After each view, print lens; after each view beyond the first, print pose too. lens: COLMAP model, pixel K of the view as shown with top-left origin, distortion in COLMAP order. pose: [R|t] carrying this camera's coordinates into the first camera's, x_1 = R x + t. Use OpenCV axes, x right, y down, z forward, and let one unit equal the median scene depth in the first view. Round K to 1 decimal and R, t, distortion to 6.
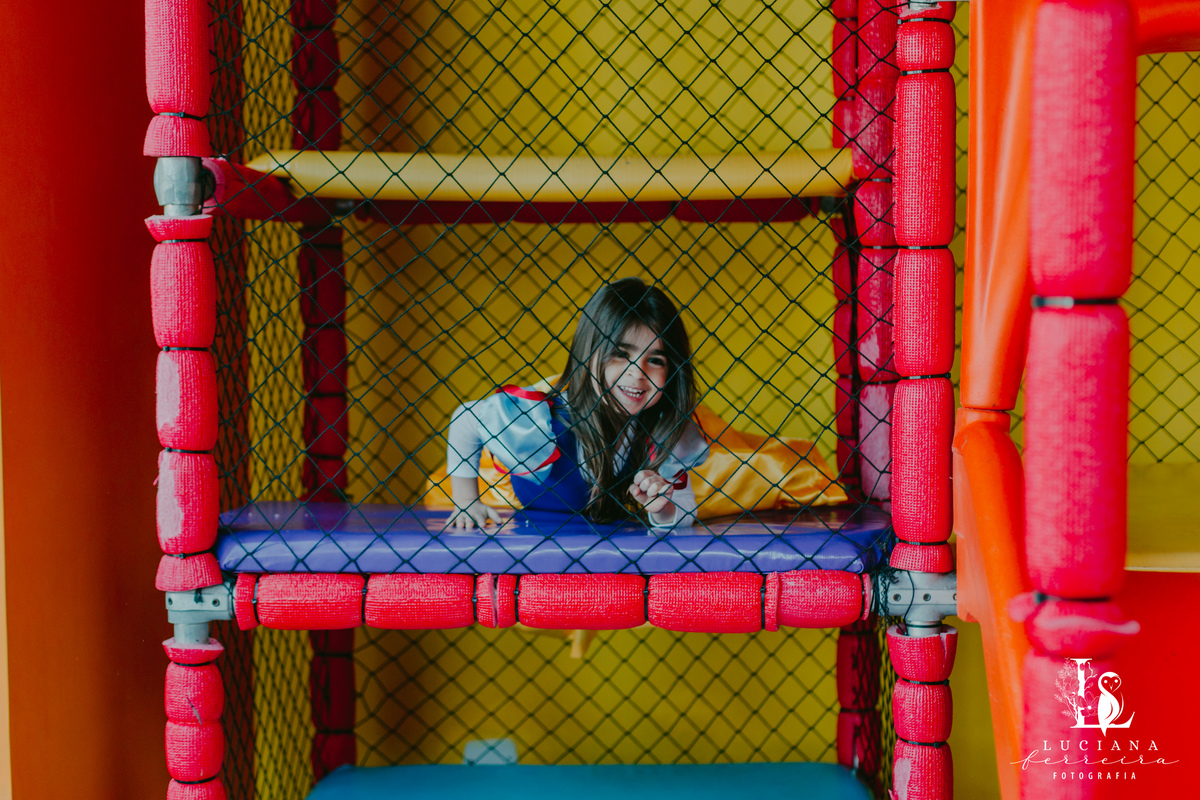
lens RADIAL K [[1745.3, 0, 600.0], [0, 1745.3, 400.0], [0, 0, 1]] dist [-0.022555, -0.132777]
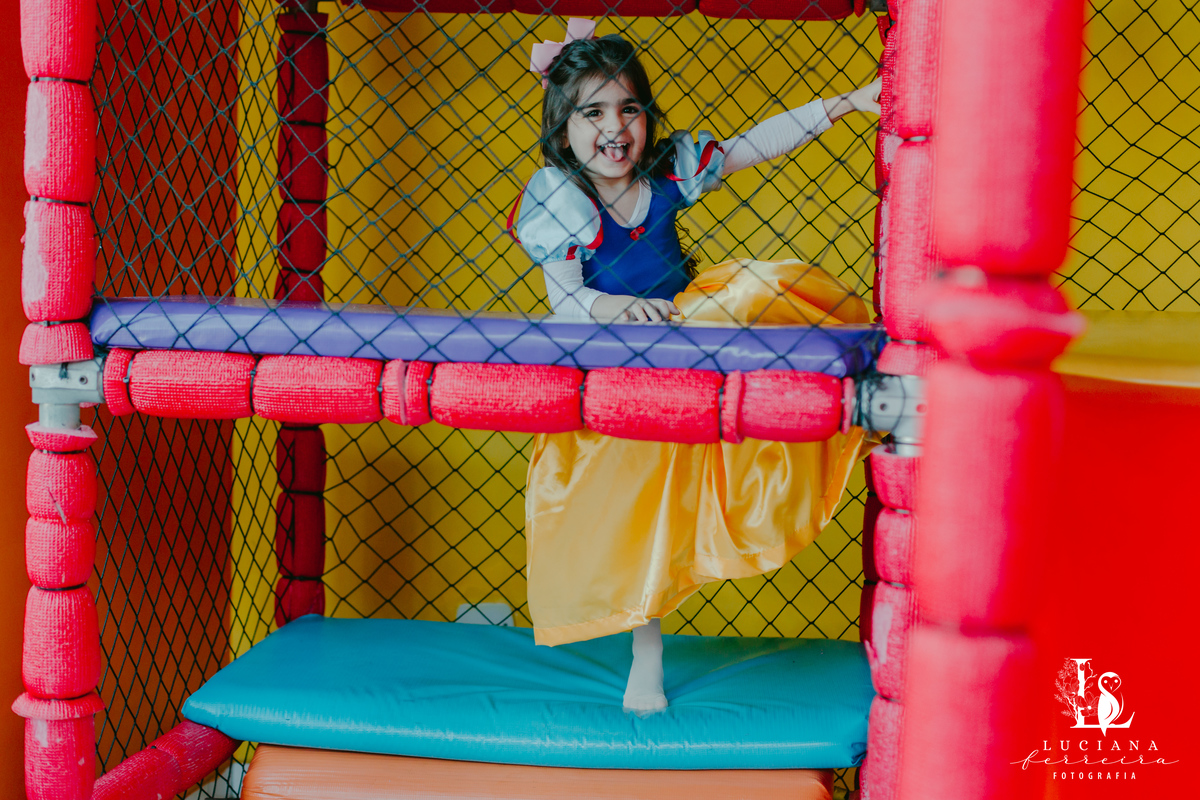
lens RADIAL K [[1745.3, 0, 600.0], [0, 1745.3, 400.0], [0, 0, 1]] dist [-0.022555, -0.132777]
pose [[0.996072, 0.044951, -0.076294, 0.098104], [-0.041964, 0.998305, 0.040318, 0.081047], [0.077977, -0.036958, 0.996270, 0.167853]]
